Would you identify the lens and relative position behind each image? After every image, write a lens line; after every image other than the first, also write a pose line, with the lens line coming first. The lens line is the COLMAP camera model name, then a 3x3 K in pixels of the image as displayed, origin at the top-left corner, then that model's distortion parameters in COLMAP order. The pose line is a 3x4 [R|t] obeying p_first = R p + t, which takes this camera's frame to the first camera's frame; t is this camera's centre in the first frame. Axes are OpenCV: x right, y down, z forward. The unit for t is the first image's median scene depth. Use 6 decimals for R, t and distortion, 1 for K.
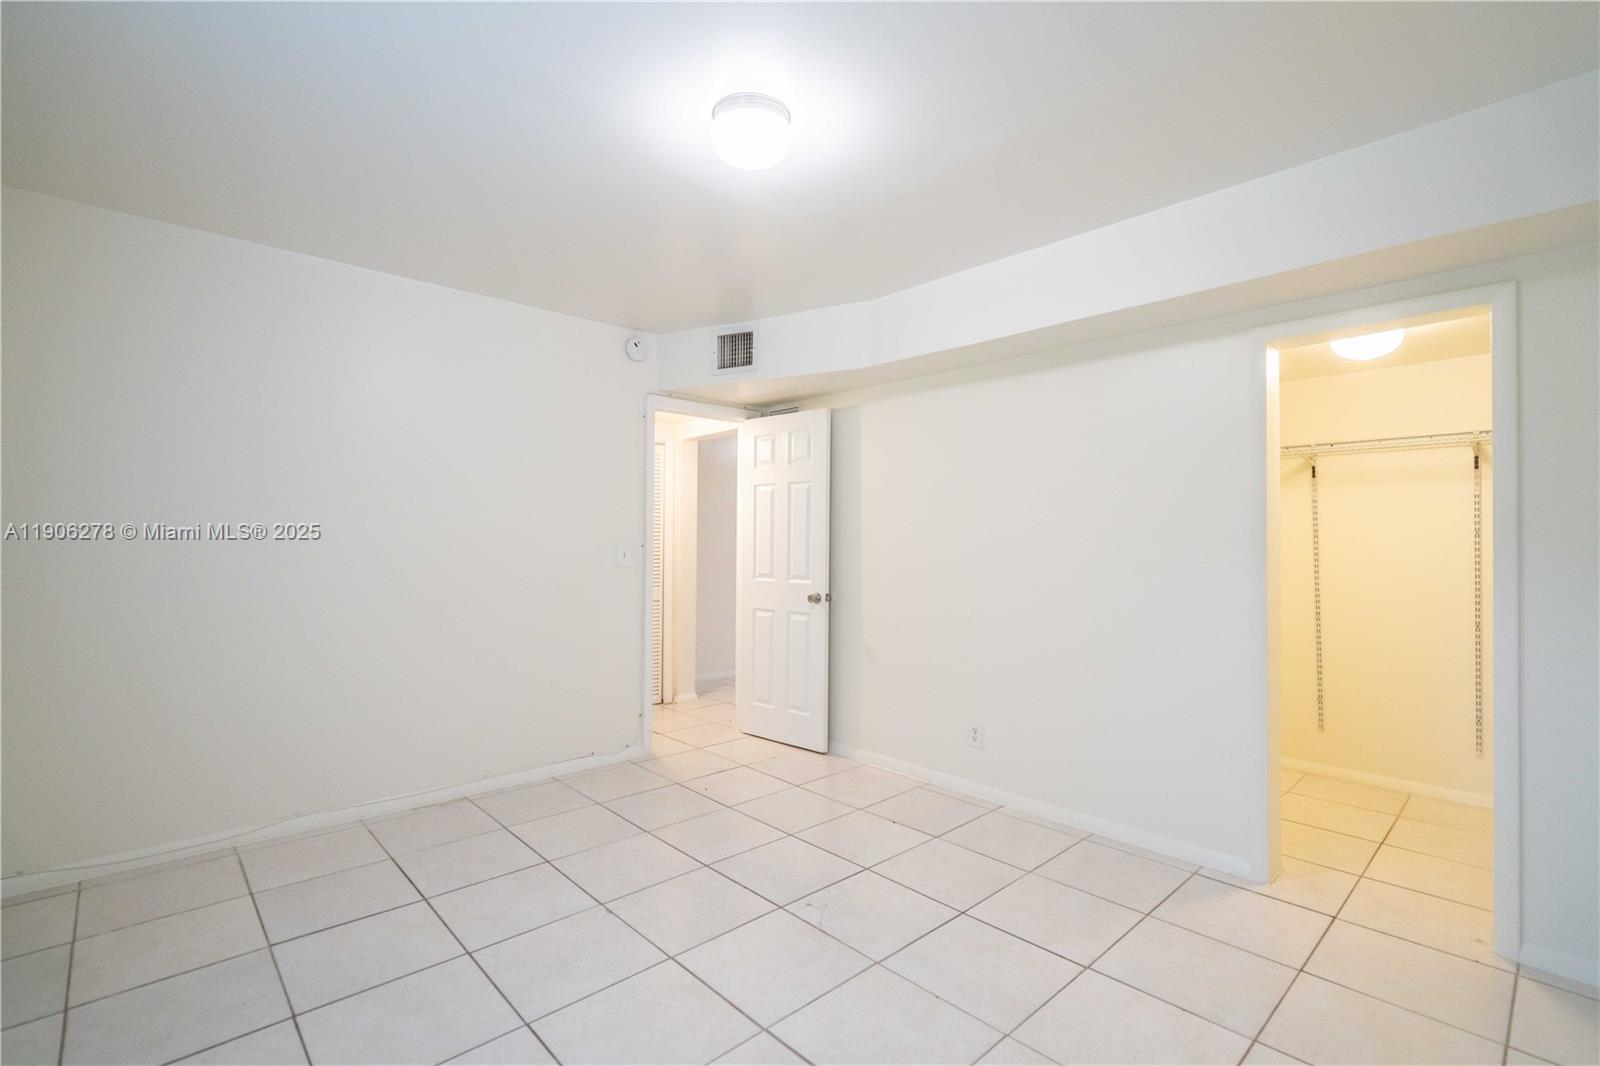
lens RADIAL K [[722.0, 0, 793.6], [0, 722.0, 539.7], [0, 0, 1]] dist [0.001012, 0.000162]
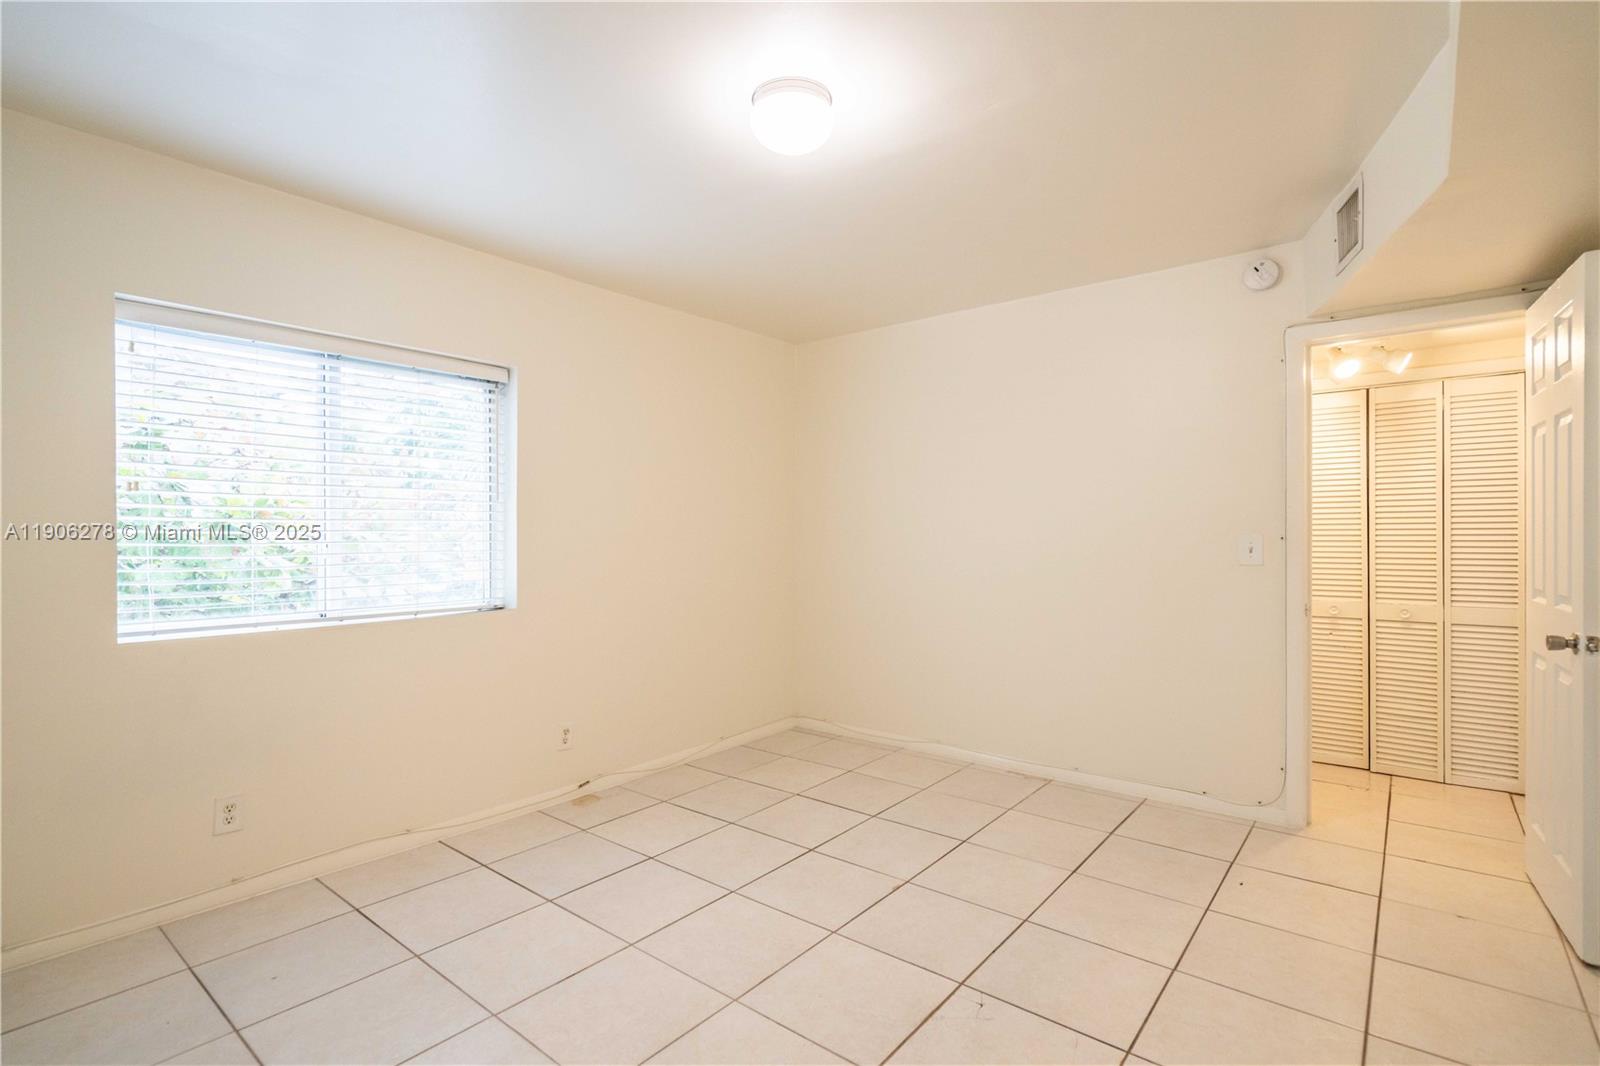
lens RADIAL K [[722.0, 0, 793.6], [0, 722.0, 539.7], [0, 0, 1]] dist [0.001012, 0.000162]
pose [[0.148485, 0.000136, -0.988915, 0.532612], [0.018107, 0.999832, 0.002856, -0.002174], [0.988749, -0.018330, 0.148457, 0.484006]]
